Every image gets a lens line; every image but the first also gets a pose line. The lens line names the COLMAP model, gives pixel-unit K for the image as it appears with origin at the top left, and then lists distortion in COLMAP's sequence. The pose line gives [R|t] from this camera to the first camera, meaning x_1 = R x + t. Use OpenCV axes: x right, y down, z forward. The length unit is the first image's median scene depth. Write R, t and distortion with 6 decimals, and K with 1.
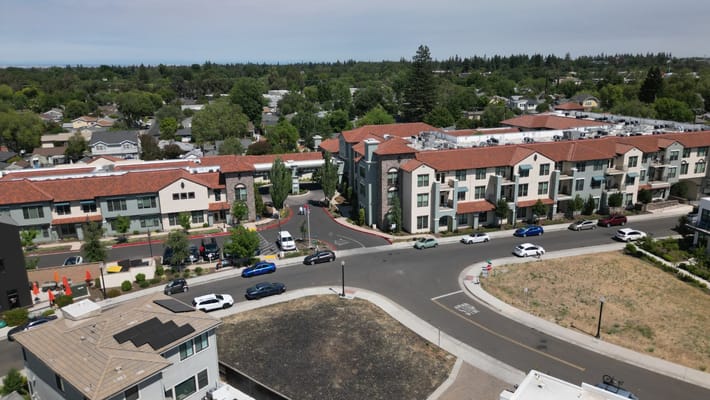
lens RADIAL K [[498.7, 0, 357.5], [0, 498.7, 200.0], [0, 0, 1]] dist [0.078176, -0.087278]
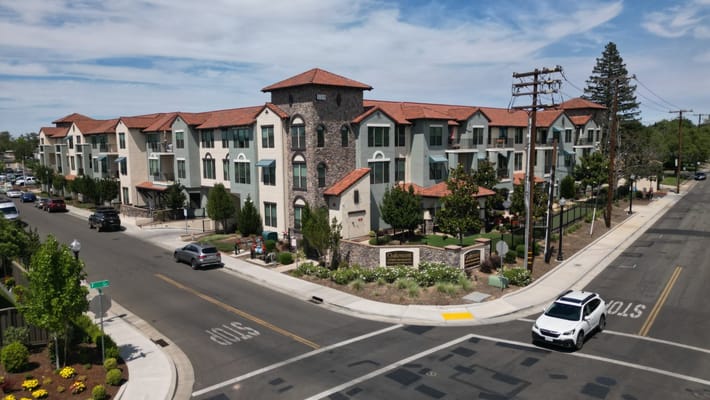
lens RADIAL K [[498.7, 0, 357.5], [0, 498.7, 200.0], [0, 0, 1]] dist [0.078176, -0.087278]
pose [[0.446060, 0.109353, -0.888297, 1.425908], [-0.232484, 0.972596, 0.002988, -0.078782], [0.864281, 0.205183, 0.459259, 1.056726]]
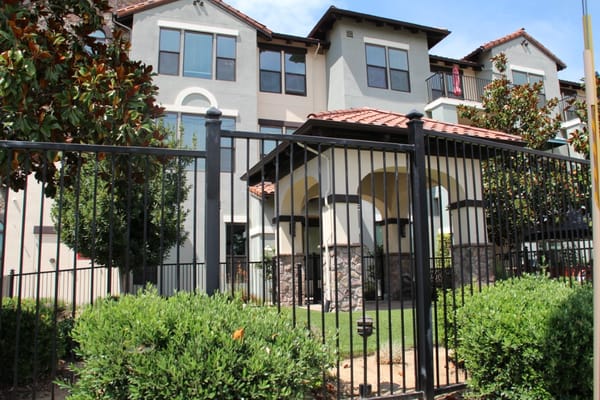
lens RADIAL K [[481.8, 0, 300.0], [0, 481.8, 200.0], [0, 0, 1]] dist [-0.068478, 0.005158]
pose [[0.065748, -0.141040, -0.987818, 1.145576], [-0.242199, 0.958100, -0.152917, -0.069348], [0.967996, 0.249303, 0.028833, 1.359393]]
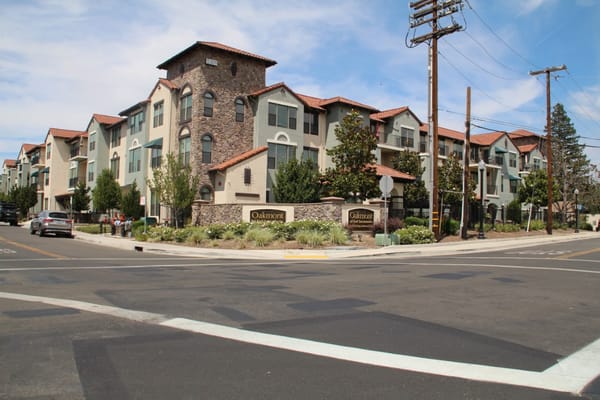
lens RADIAL K [[490.0, 0, 306.0], [0, 490.0, 199.6], [0, 0, 1]] dist [-0.171430, 0.107627]
pose [[0.394029, -0.023385, -0.918800, 1.377891], [-0.263366, 0.954883, -0.137248, -0.017467], [0.880556, 0.296061, 0.370093, 1.182320]]
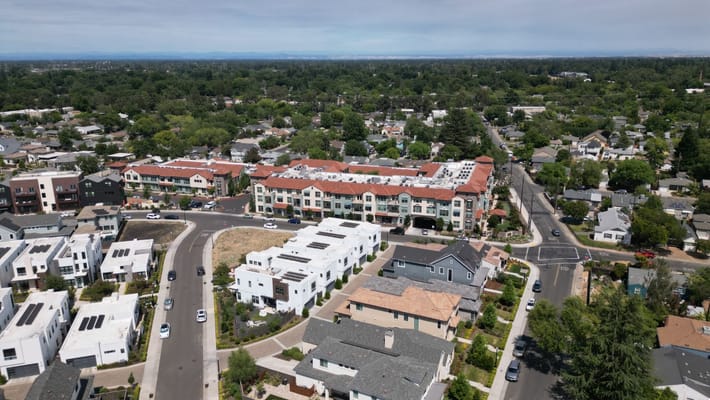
lens RADIAL K [[498.7, 0, 357.5], [0, 498.7, 200.0], [0, 0, 1]] dist [0.078176, -0.087278]
pose [[0.817067, 0.167126, -0.551789, 1.644809], [-0.157118, 0.985385, 0.065800, -0.199969], [0.554722, 0.032933, 0.831384, -0.589514]]
